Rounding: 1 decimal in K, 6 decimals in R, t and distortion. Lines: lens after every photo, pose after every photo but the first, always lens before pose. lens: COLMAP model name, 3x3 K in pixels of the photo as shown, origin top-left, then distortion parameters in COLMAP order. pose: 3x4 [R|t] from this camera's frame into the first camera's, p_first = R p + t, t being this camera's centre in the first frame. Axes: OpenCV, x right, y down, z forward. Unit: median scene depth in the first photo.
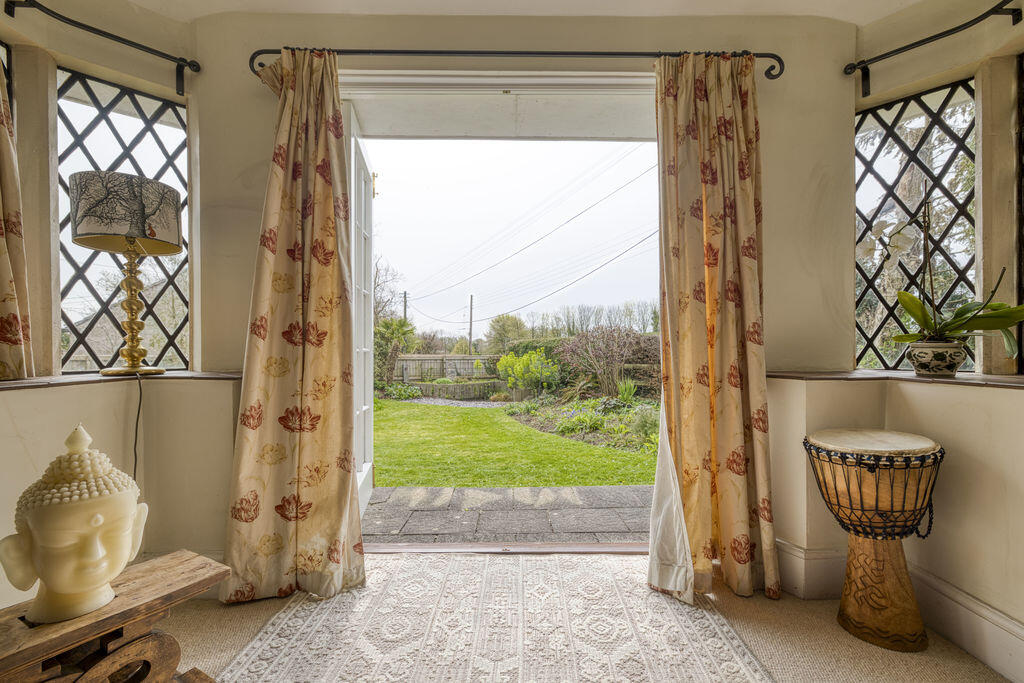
lens RADIAL K [[444.1, 0, 511.8], [0, 444.1, 348.7], [0, 0, 1]] dist [-0.006372, -0.000288]
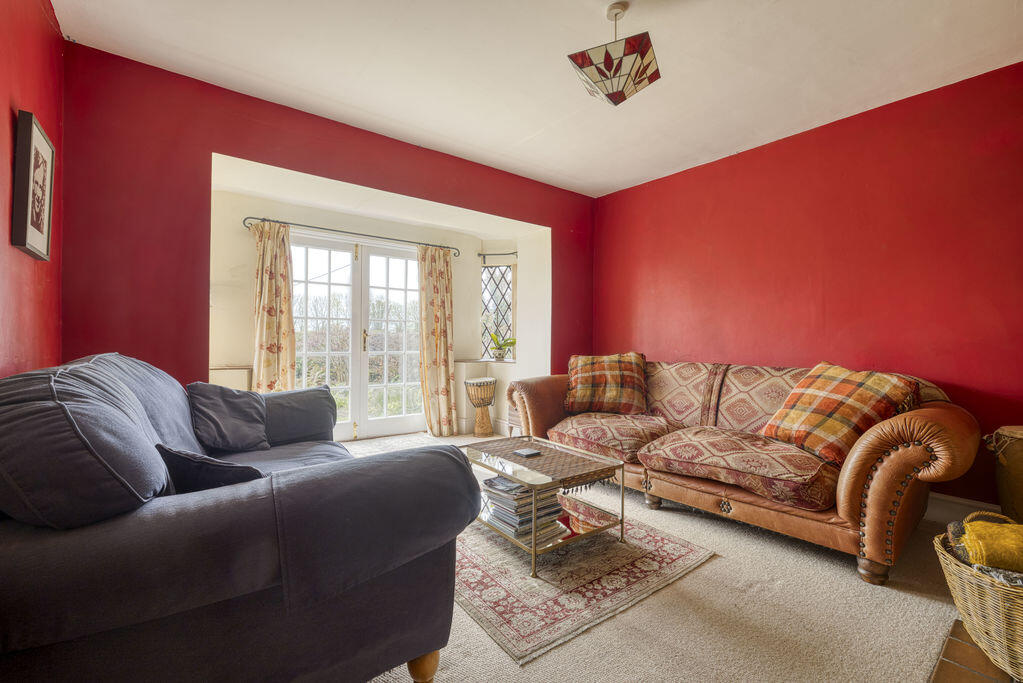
lens RADIAL K [[443.6, 0, 511.3], [0, 443.6, 348.7], [0, 0, 1]] dist [-0.006372, -0.000288]
pose [[0.795186, -0.008120, 0.606311, -0.884372], [-0.005108, 0.999785, 0.020089, -0.082859], [-0.606343, -0.019071, 0.794974, -1.532709]]
